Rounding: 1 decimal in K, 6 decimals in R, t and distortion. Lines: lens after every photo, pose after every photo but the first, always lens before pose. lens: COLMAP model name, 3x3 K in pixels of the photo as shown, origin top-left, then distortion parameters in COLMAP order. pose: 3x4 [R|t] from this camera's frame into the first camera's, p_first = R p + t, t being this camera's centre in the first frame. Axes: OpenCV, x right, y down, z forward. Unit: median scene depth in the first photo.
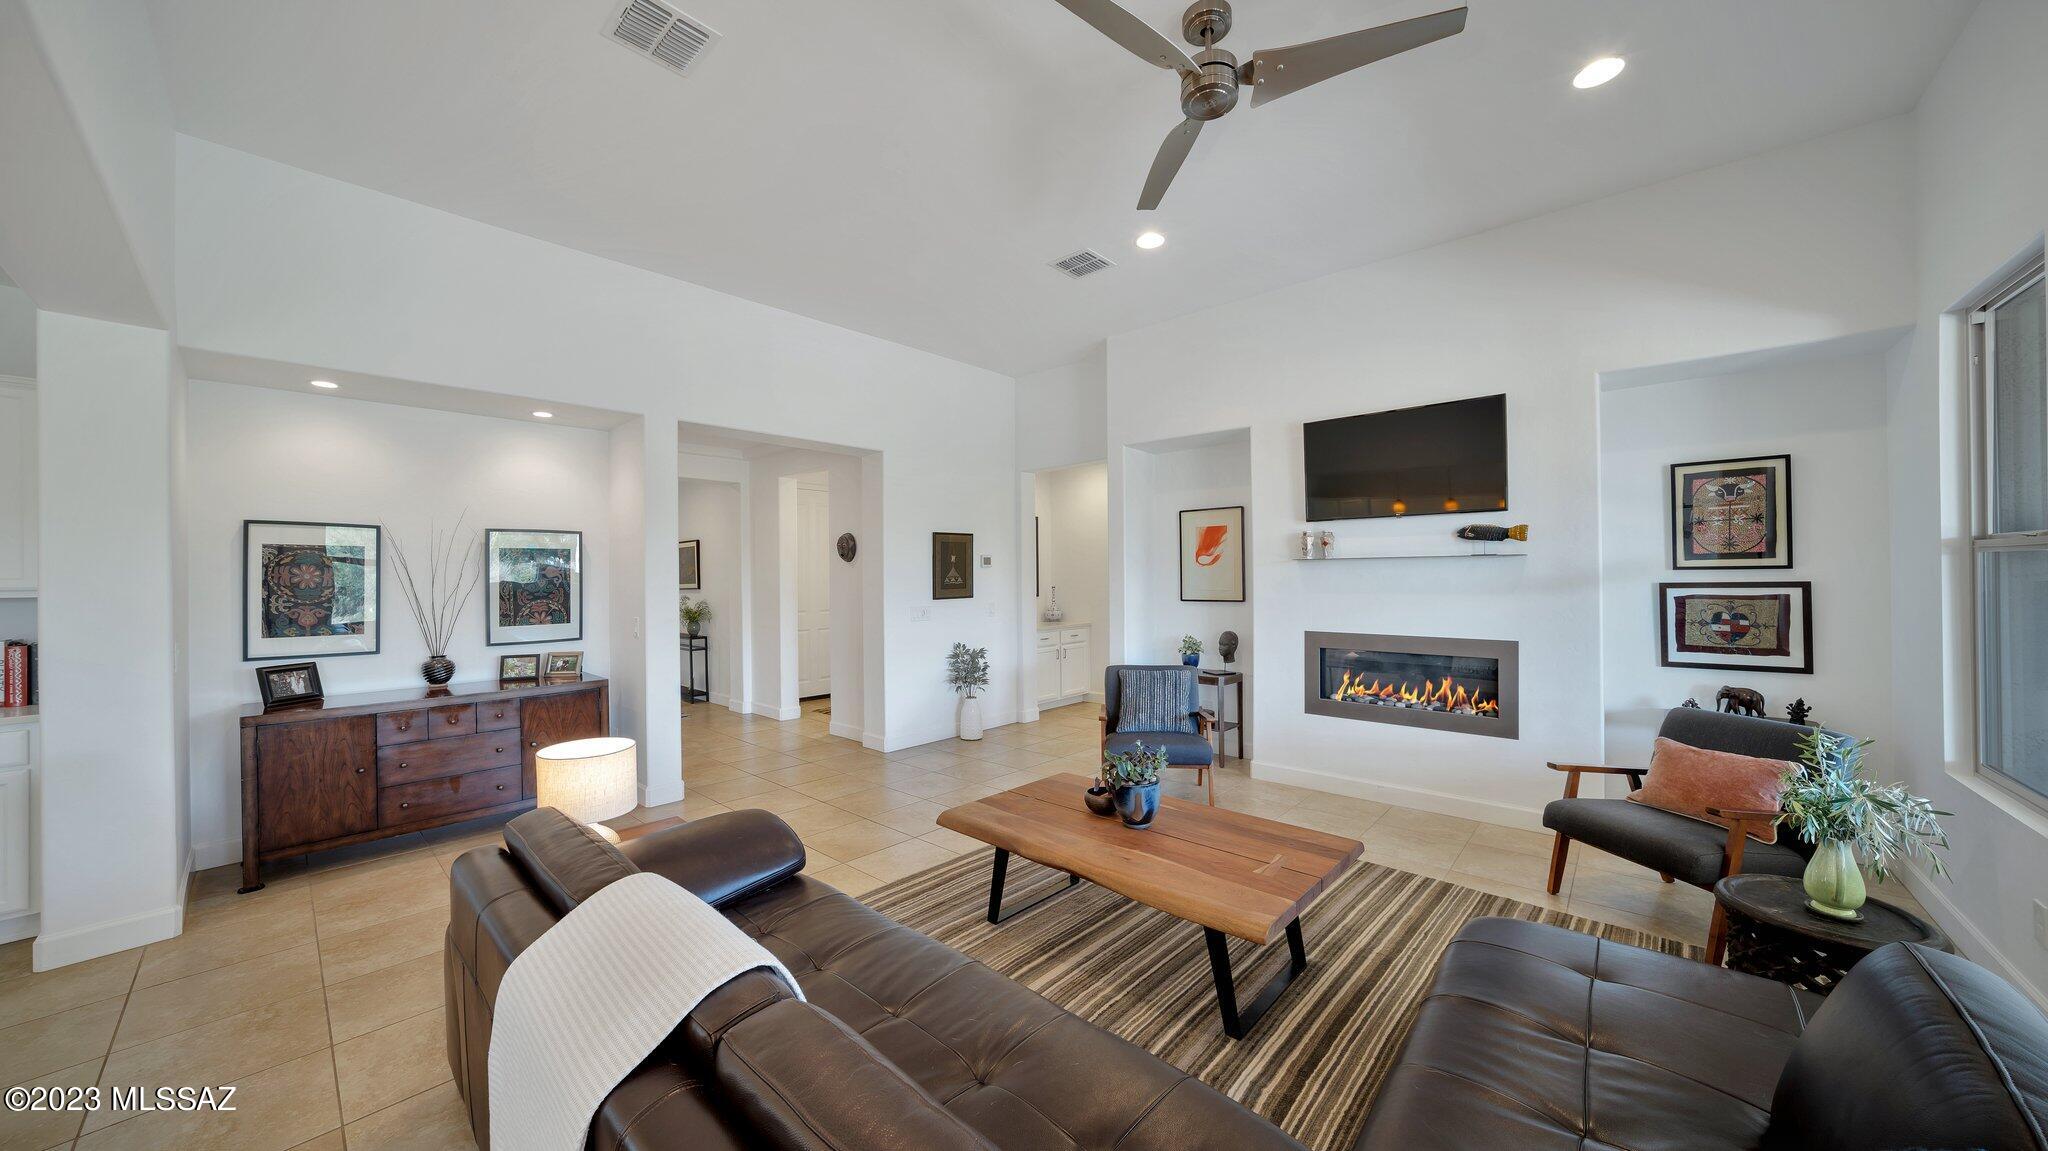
lens RADIAL K [[699.0, 0, 1027.8], [0, 699.0, 576.4], [0, 0, 1]] dist [-0.017598, 0.000843]
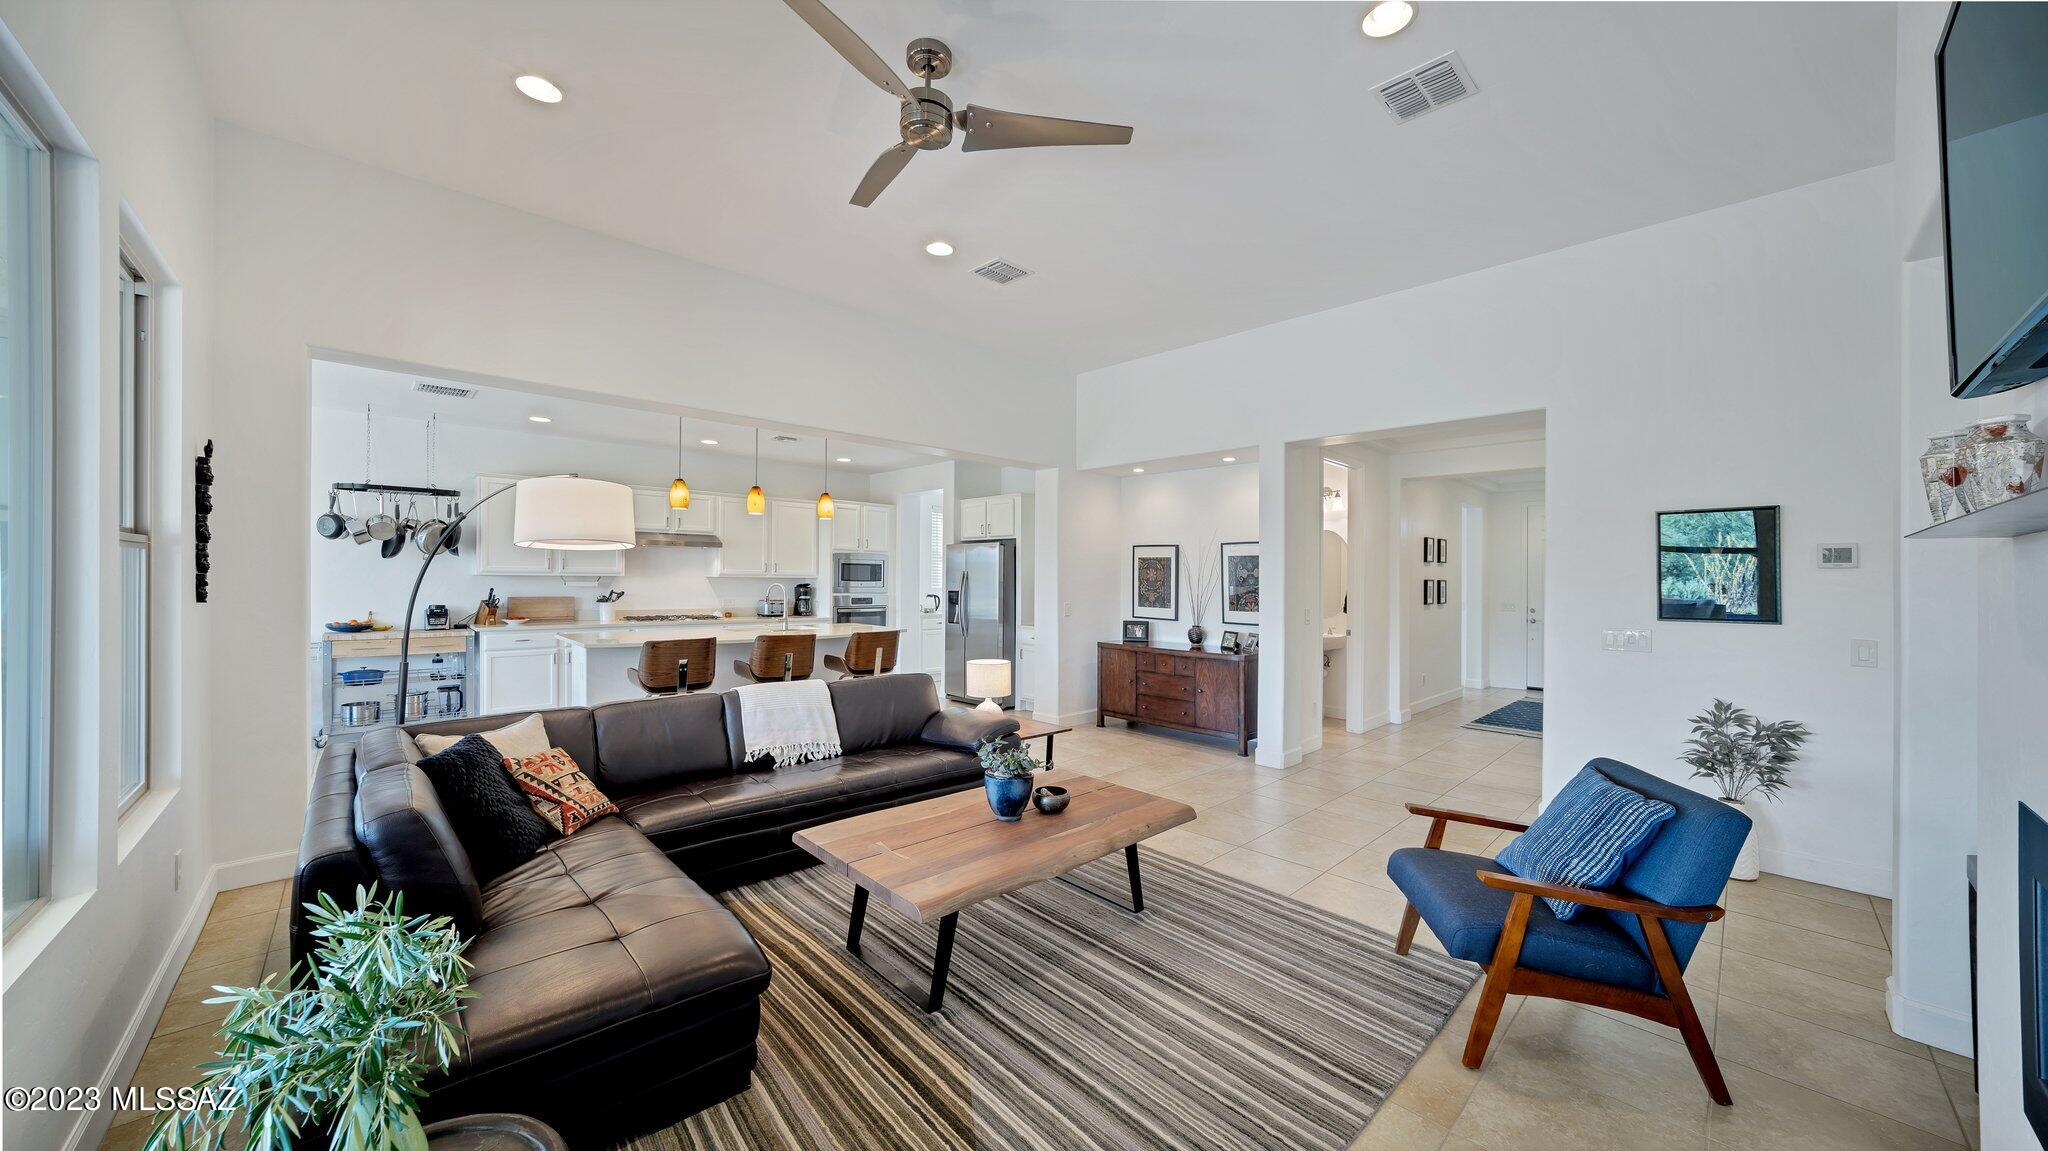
lens RADIAL K [[717.1, 0, 1018.7], [0, 717.1, 581.4], [0, 0, 1]] dist [-0.002589, -0.000048]
pose [[-0.082184, 0.015975, -0.996489, 0.741360], [-0.009880, 0.999809, 0.016843, -0.008649], [0.996568, 0.011230, -0.082010, 0.670413]]
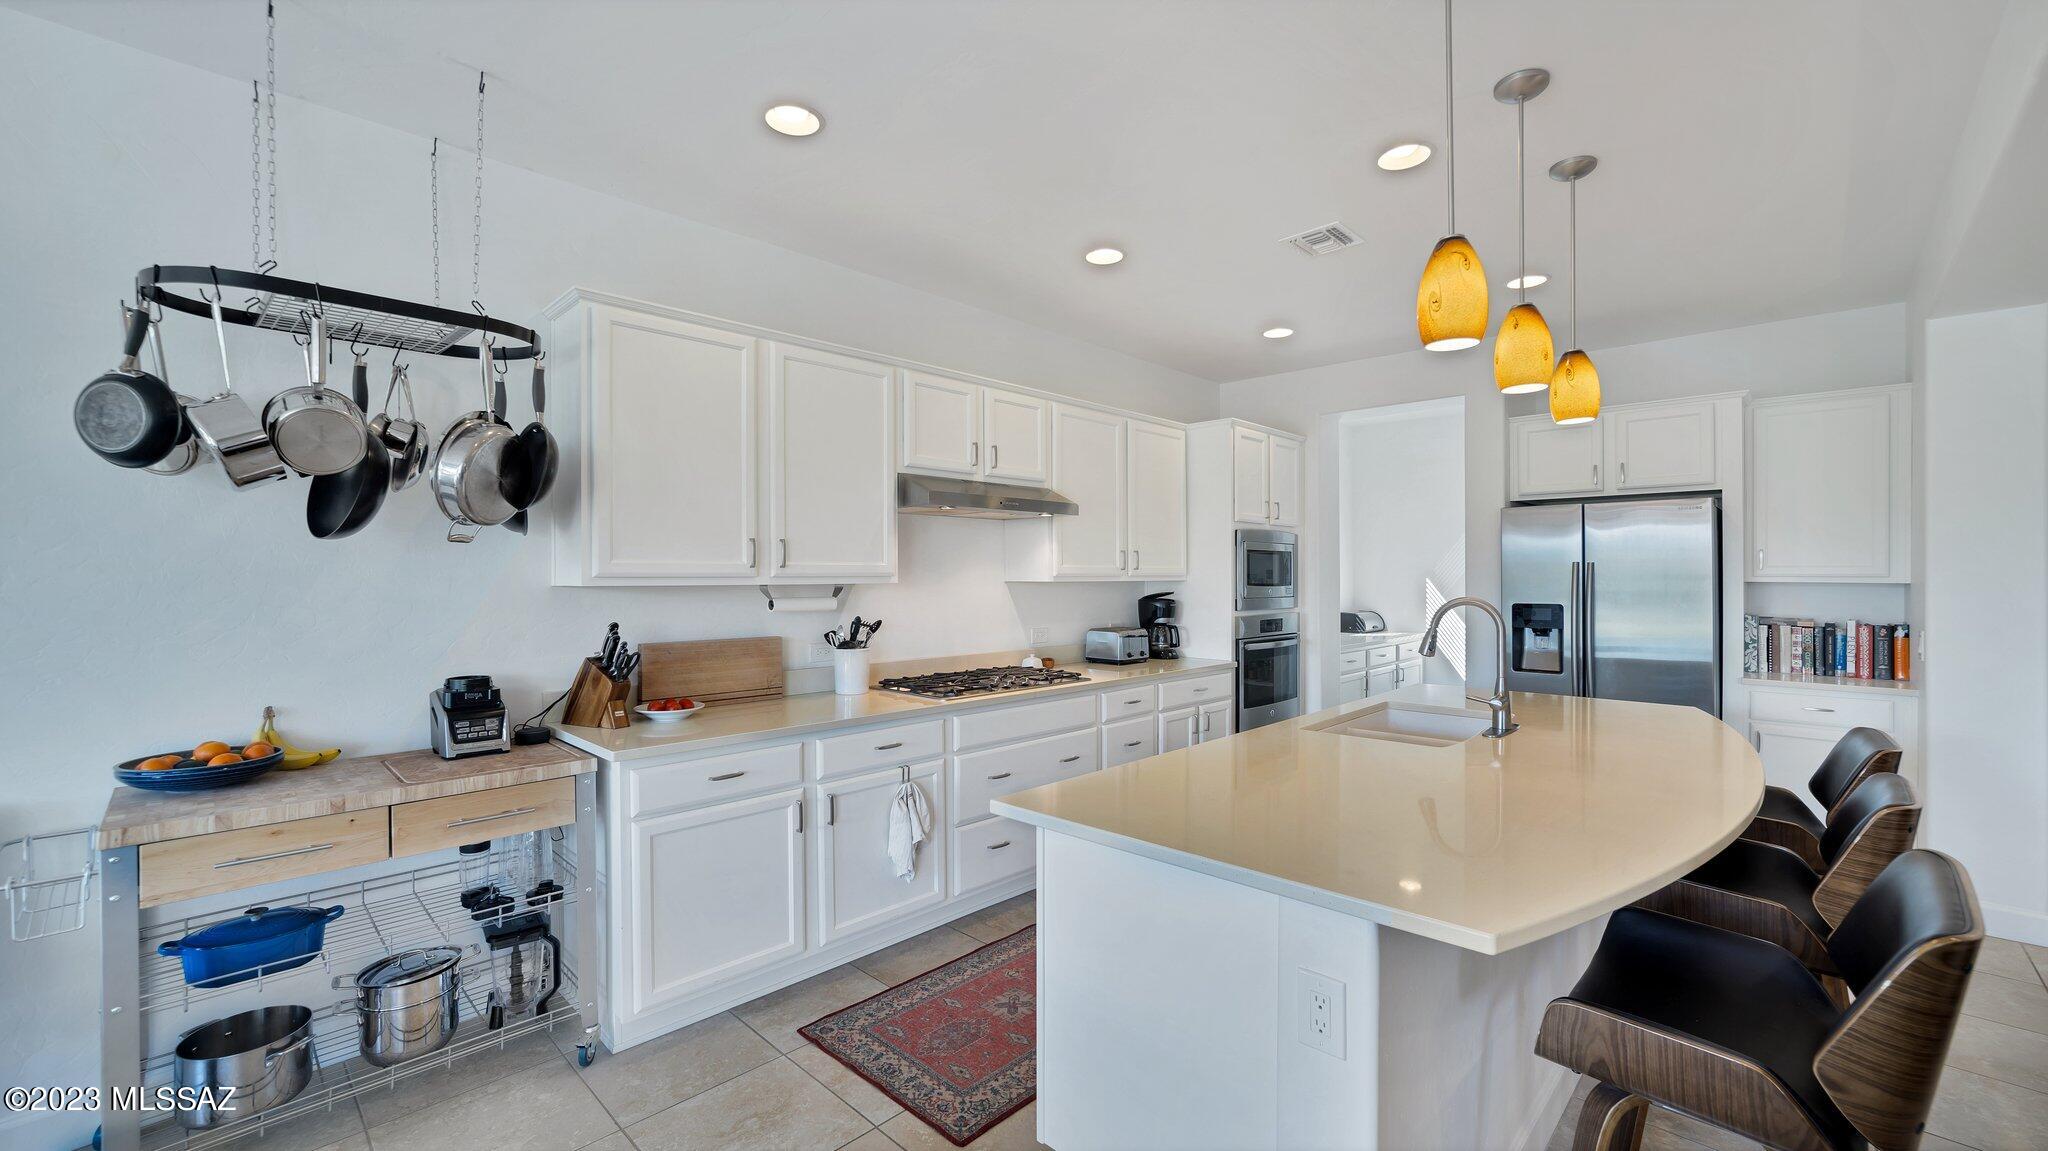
lens RADIAL K [[835.0, 0, 1021.5], [0, 835.0, 572.6], [0, 0, 1]] dist [0.002969, 0.000867]
pose [[-0.045271, 0.013728, -0.998880, -0.018289], [-0.000573, 0.999905, 0.013768, -0.004846], [0.998975, 0.001195, -0.045259, -0.180089]]
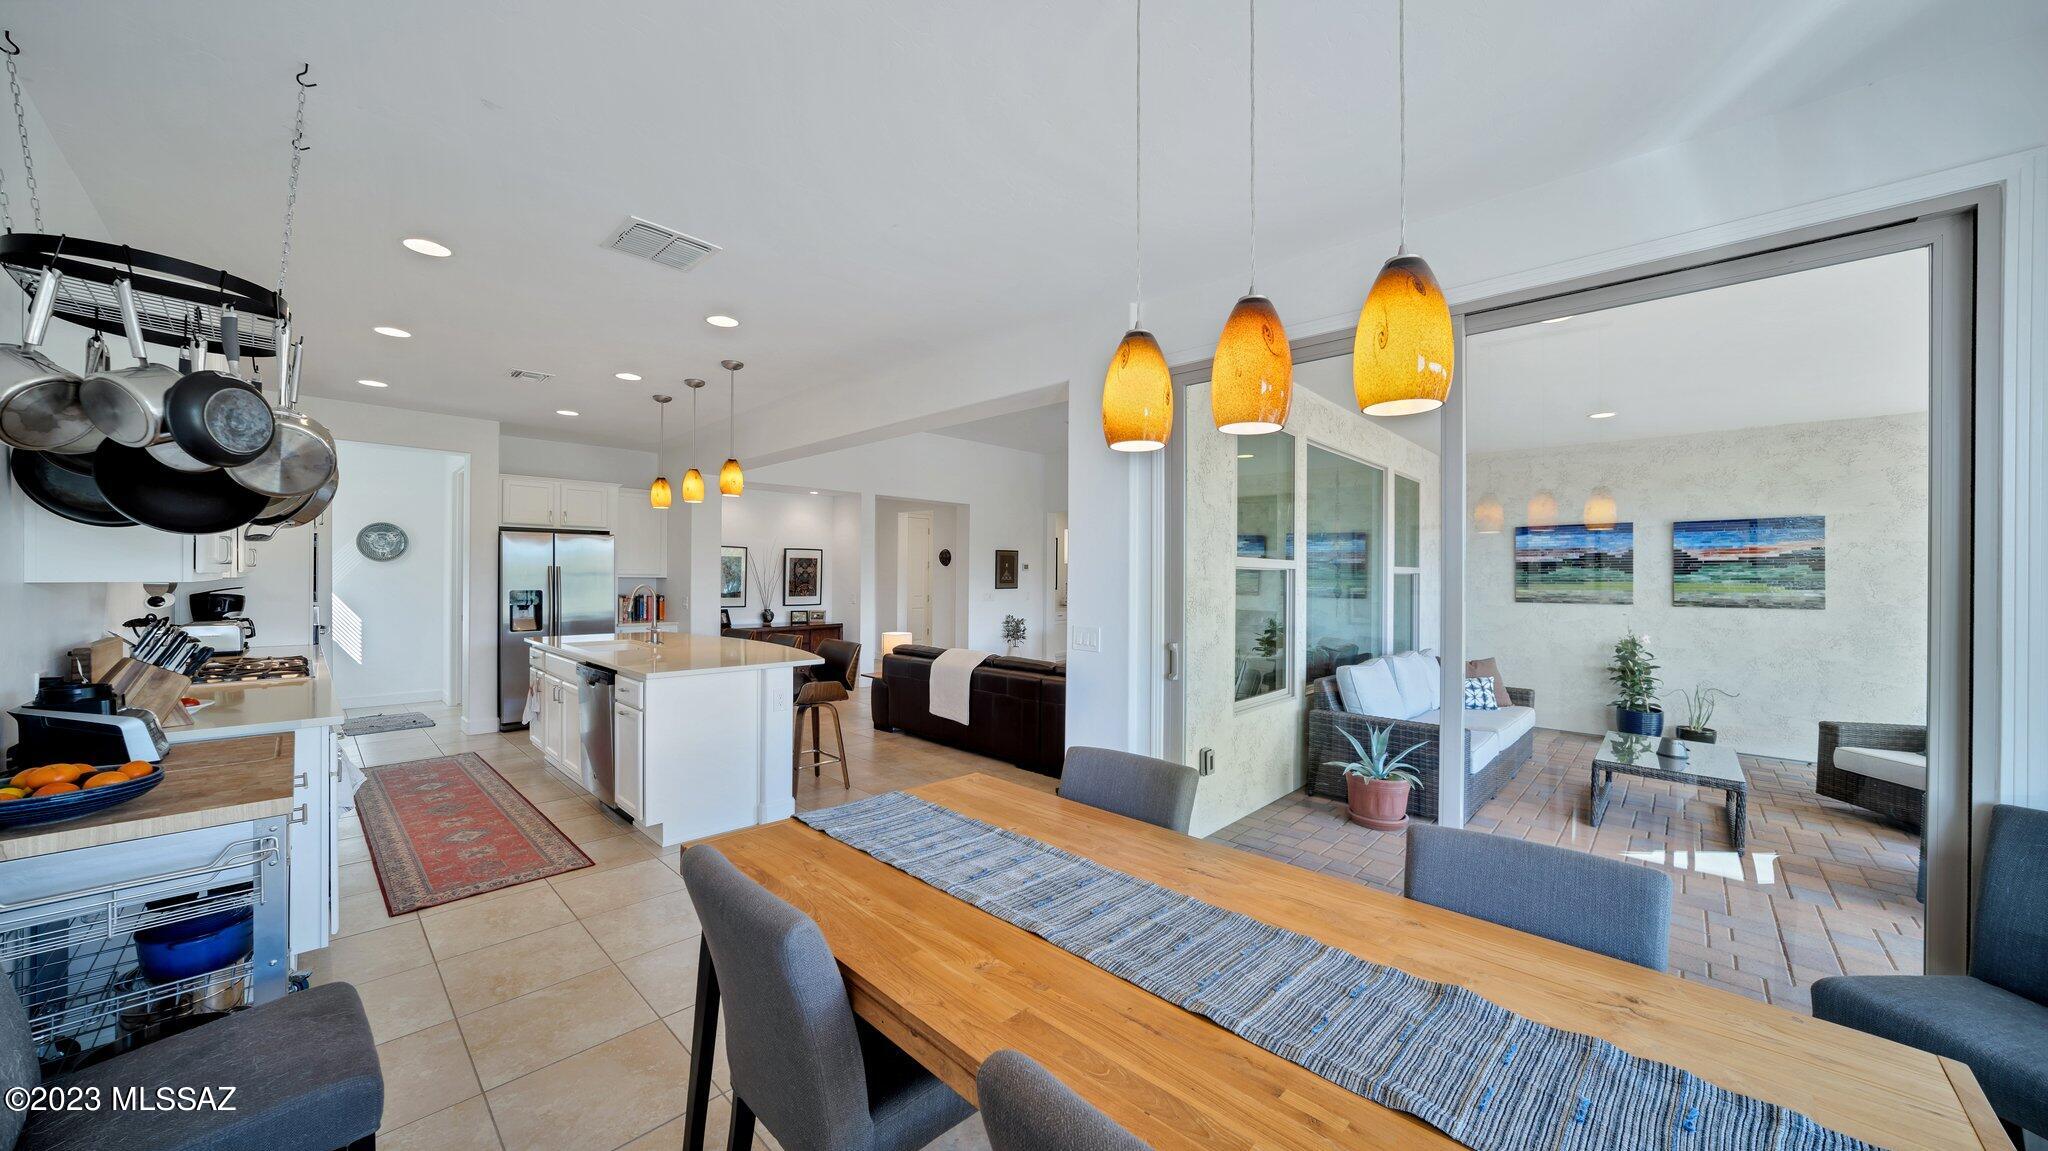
lens RADIAL K [[718.9, 0, 1015.3], [0, 718.9, 576.5], [0, 0, 1]] dist [0.000770, 0.000055]
pose [[0.998224, 0.017782, -0.056852, 0.020601], [-0.017695, 0.999841, 0.002028, -0.001657], [0.056879, -0.001019, 0.998381, -1.052220]]
